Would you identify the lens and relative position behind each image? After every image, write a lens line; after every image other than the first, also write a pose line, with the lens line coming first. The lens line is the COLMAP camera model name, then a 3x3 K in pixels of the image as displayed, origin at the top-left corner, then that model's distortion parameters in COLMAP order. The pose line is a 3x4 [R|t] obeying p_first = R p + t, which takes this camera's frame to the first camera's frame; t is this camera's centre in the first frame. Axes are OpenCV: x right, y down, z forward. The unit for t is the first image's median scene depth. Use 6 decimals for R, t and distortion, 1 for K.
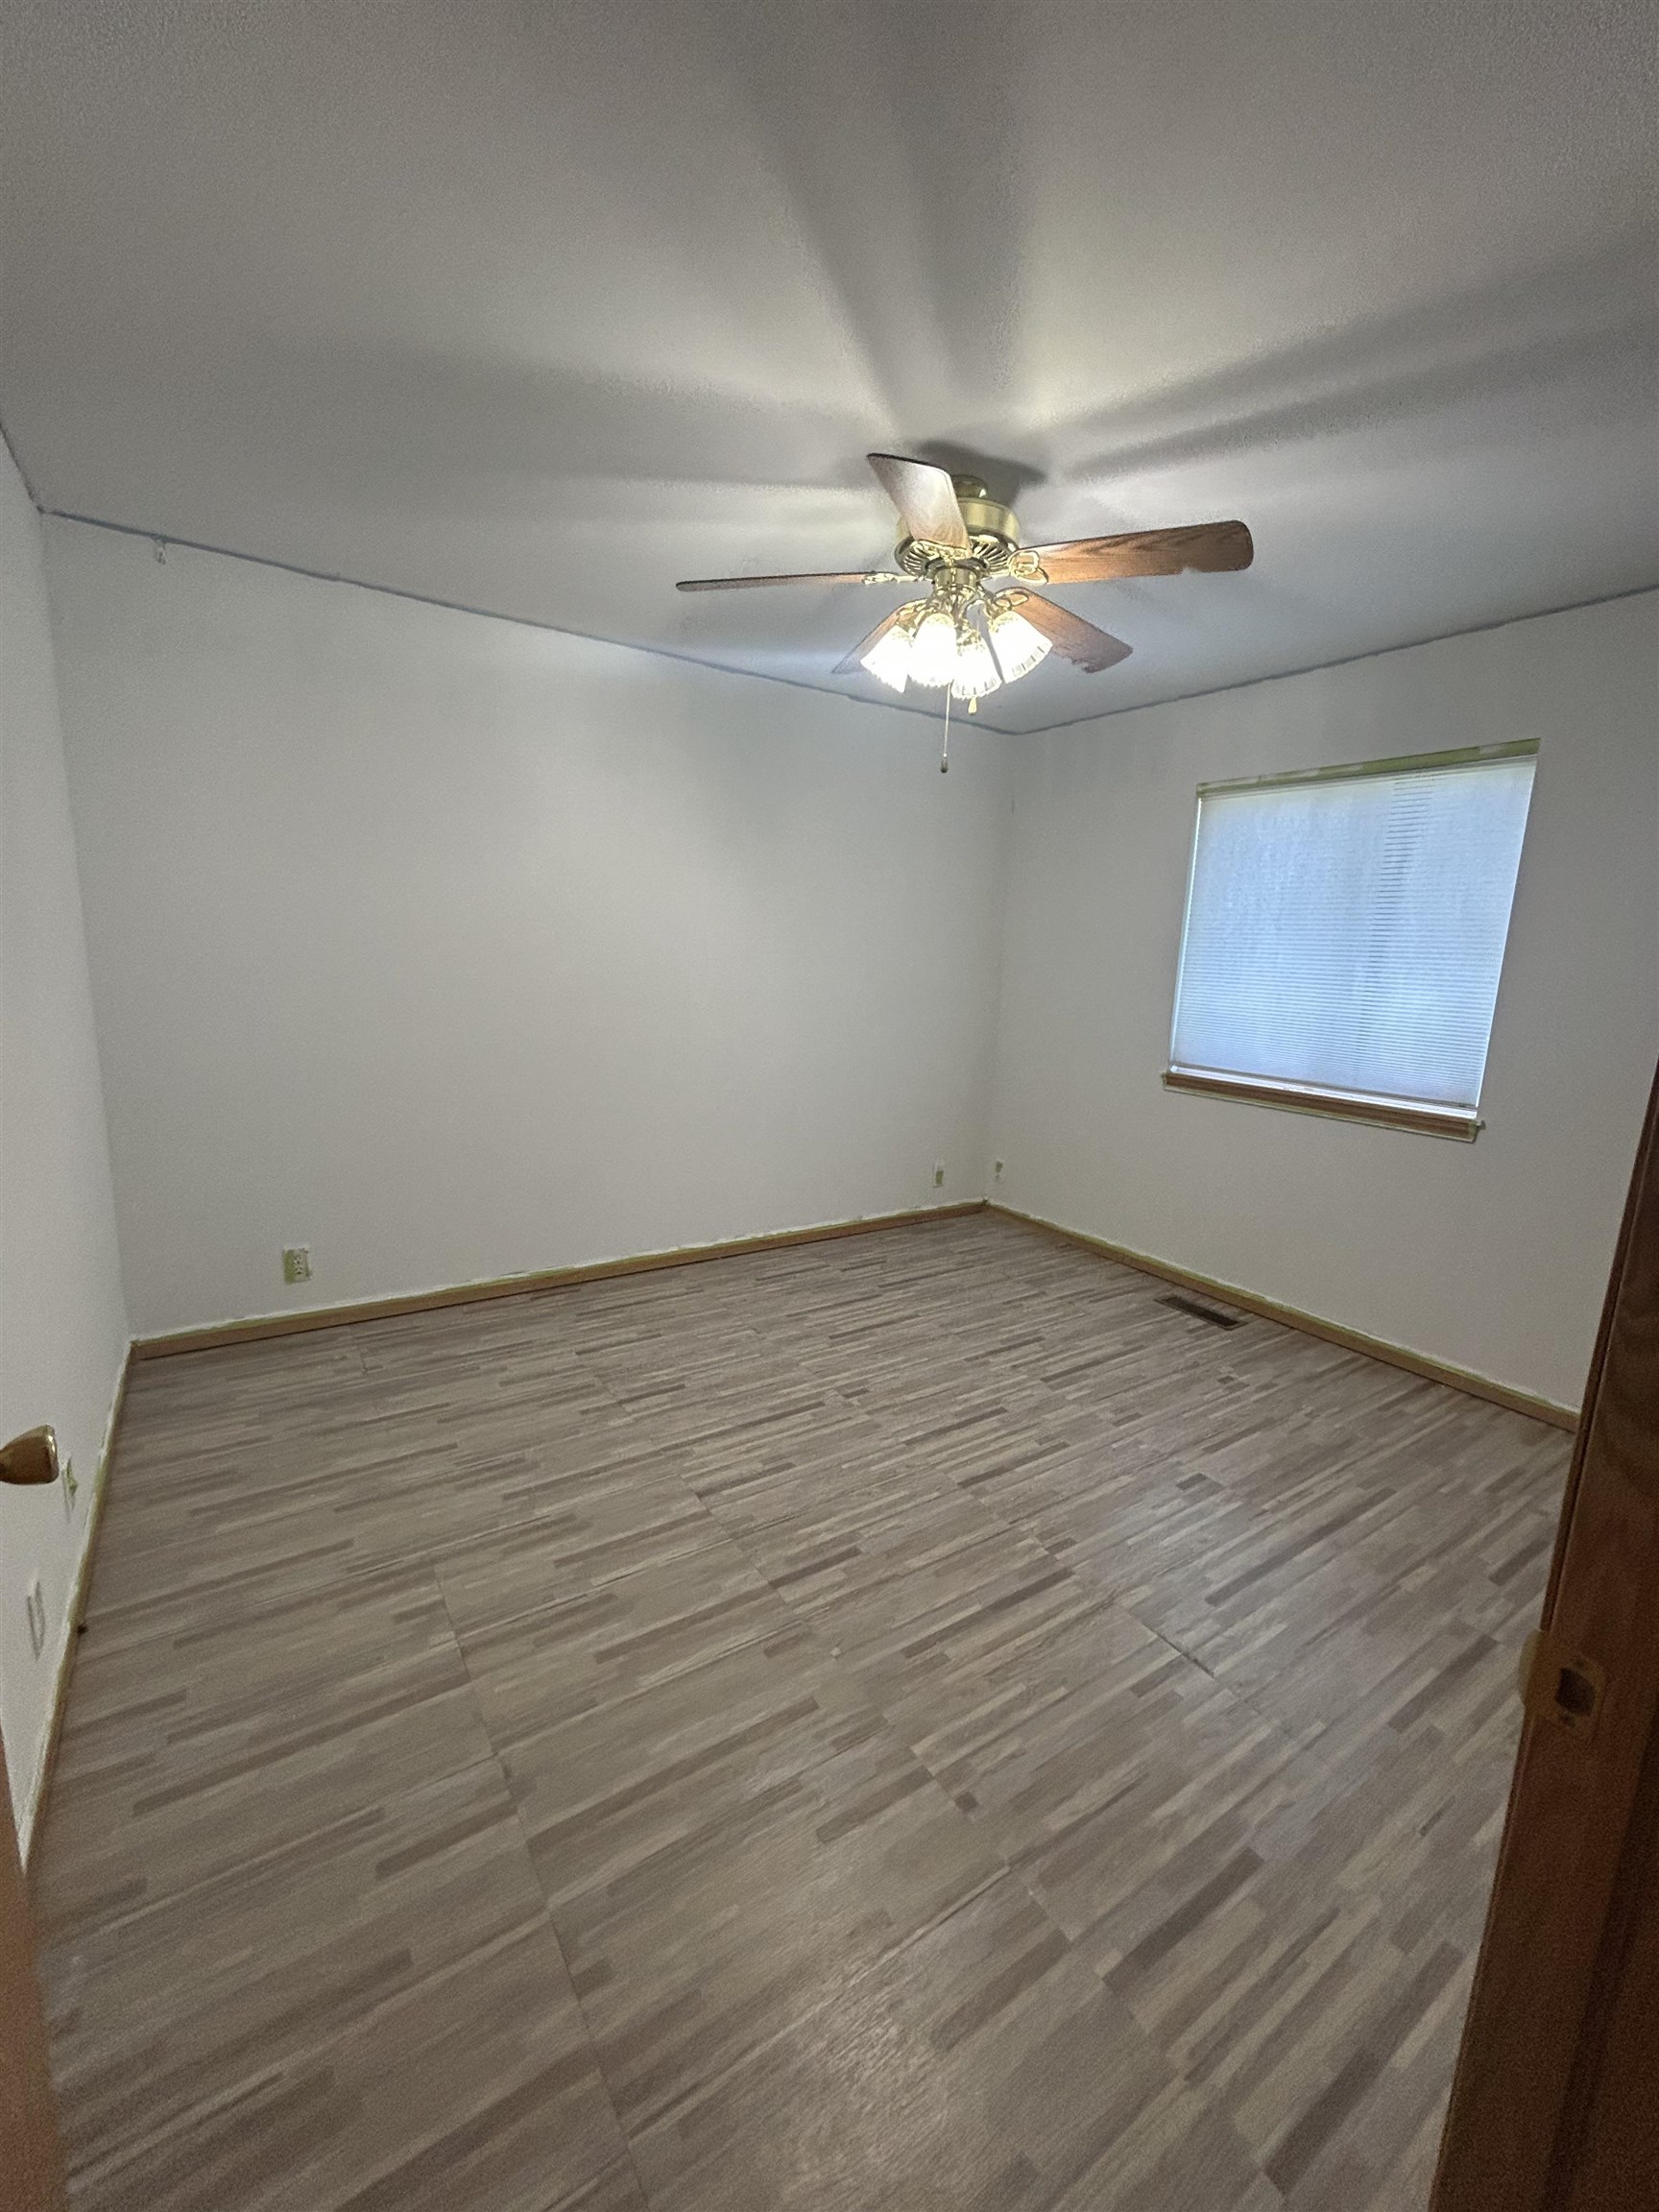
lens RADIAL K [[902.2, 0, 829.6], [0, 902.2, 1105.1], [0, 0, 1]] dist [0.000834, 0.000335]
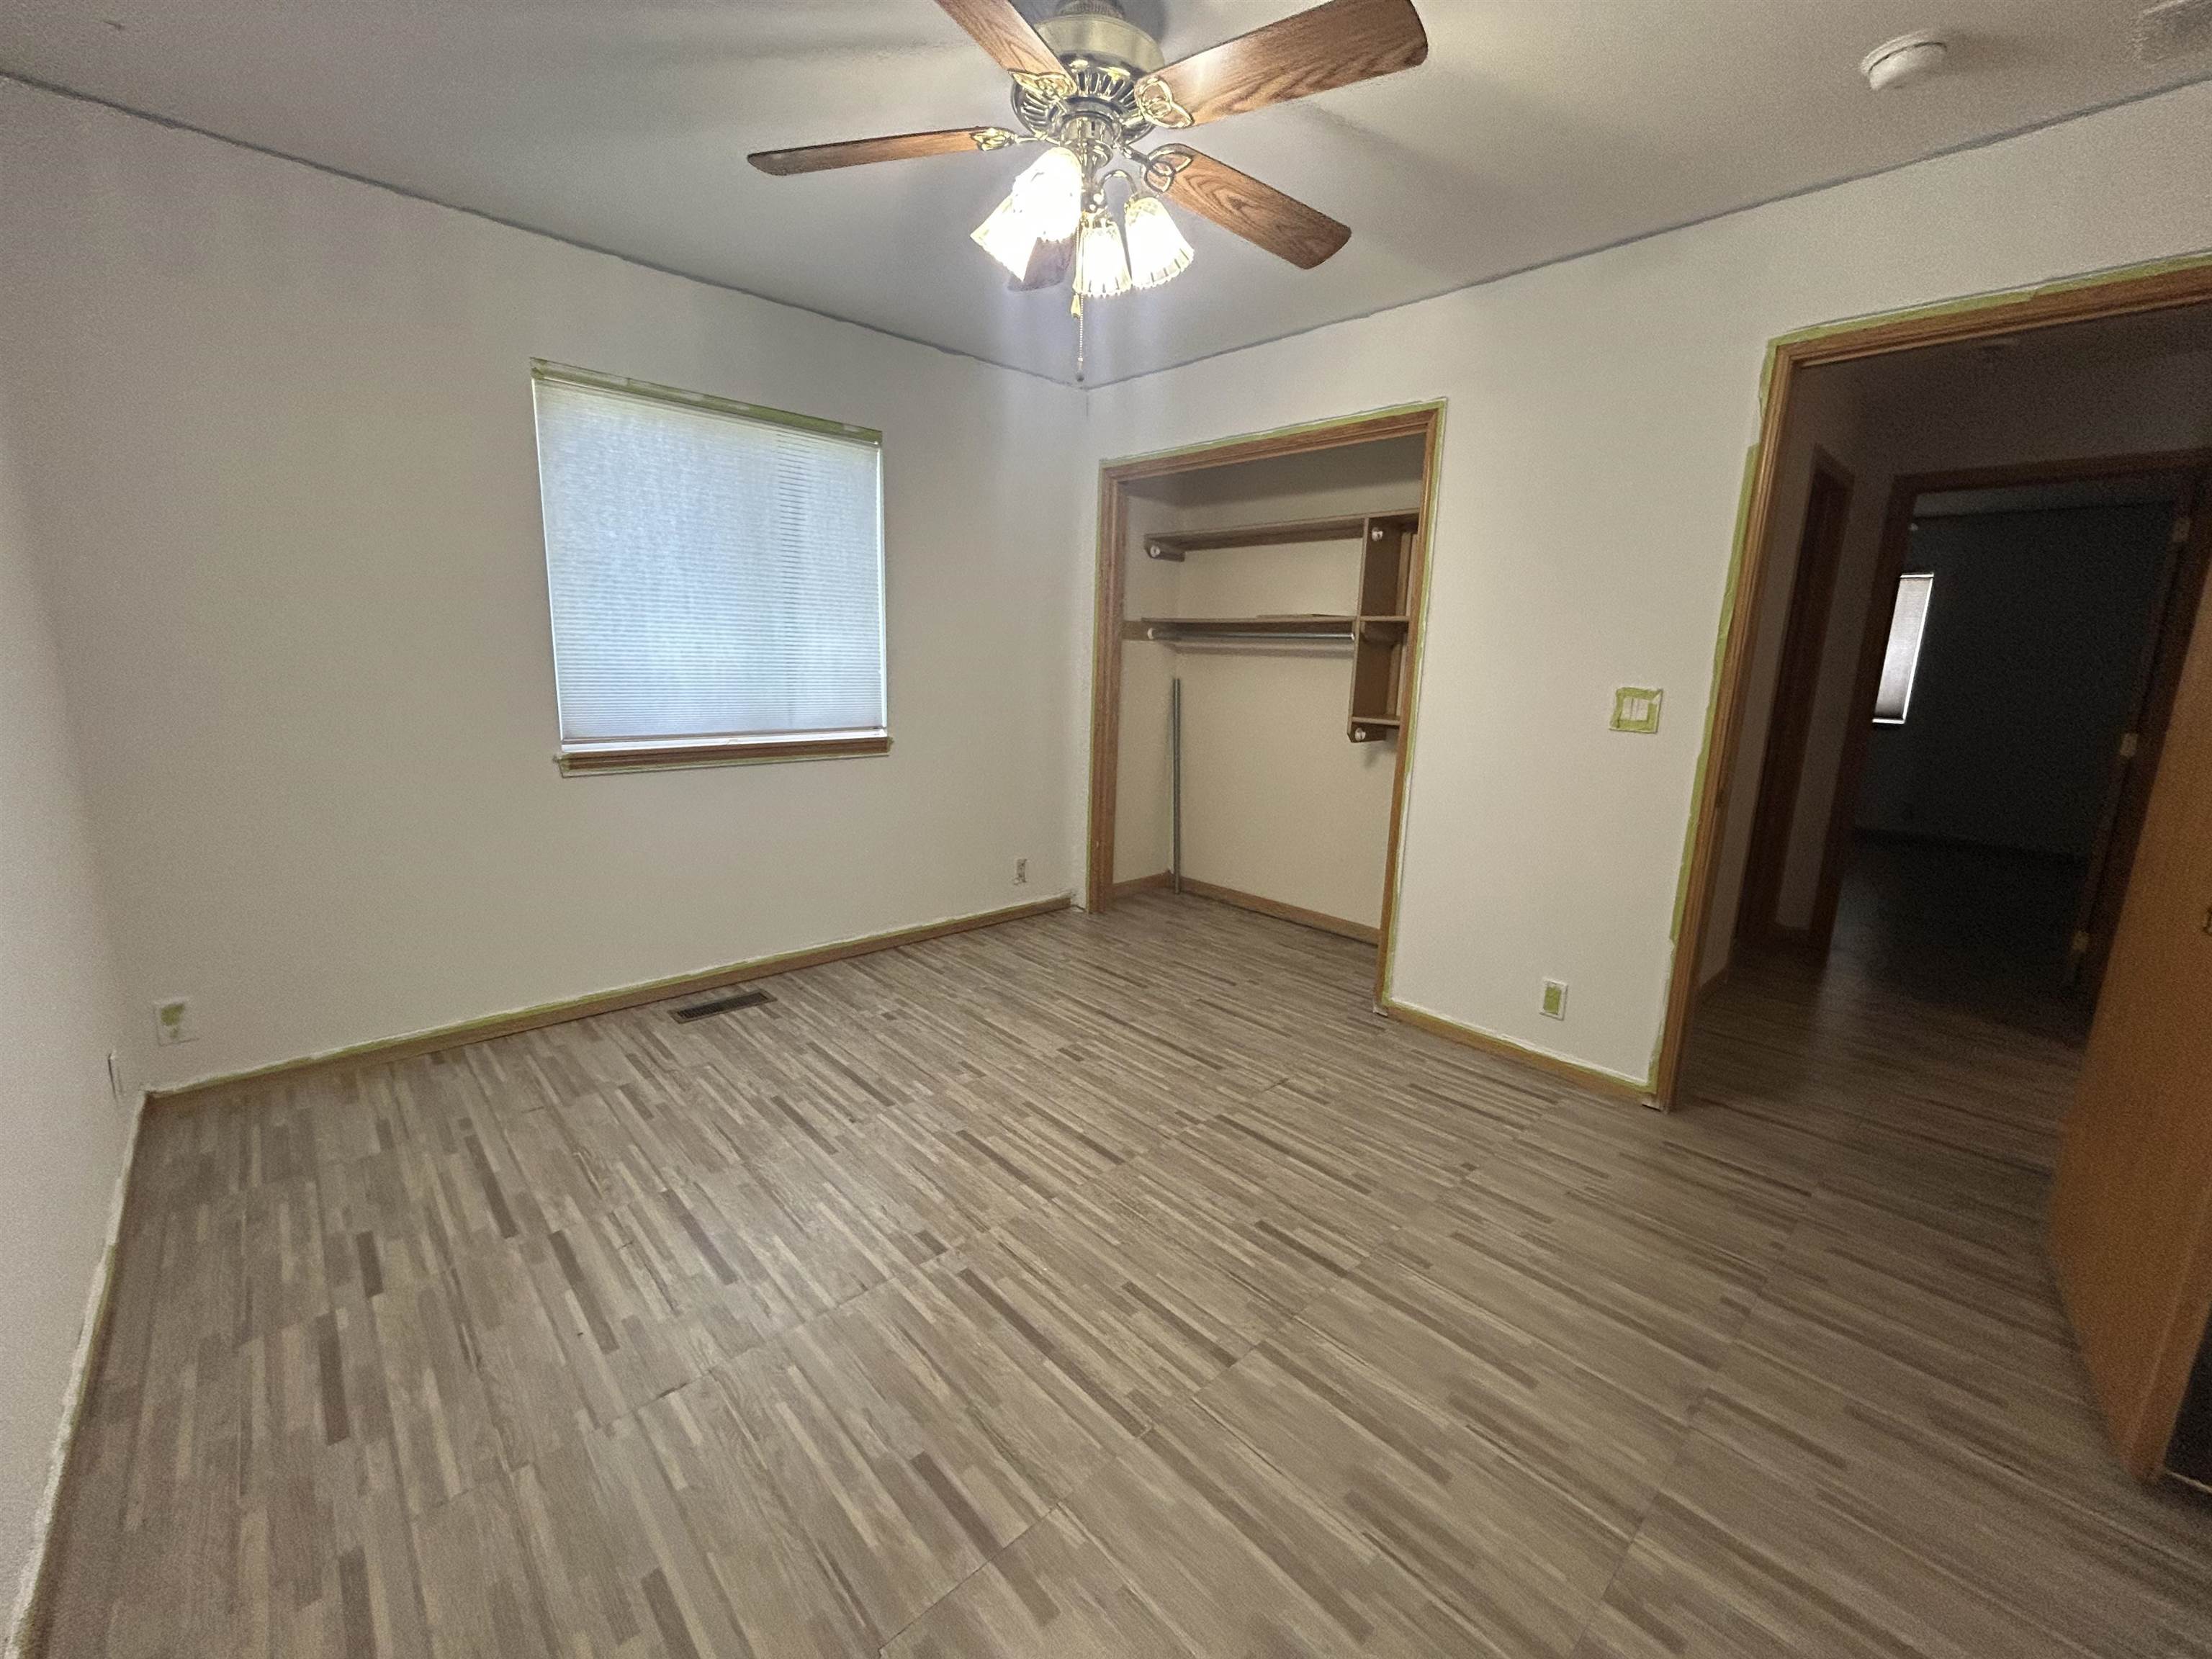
lens RADIAL K [[902.2, 0, 1100.5], [0, 902.2, 830.4], [0, 0, 1]] dist [0.000834, 0.000335]
pose [[-0.157852, -0.239526, 0.957972, -0.556001], [0.136347, 0.955555, 0.261388, -0.143751], [-0.978004, 0.171877, -0.118178, 0.853074]]
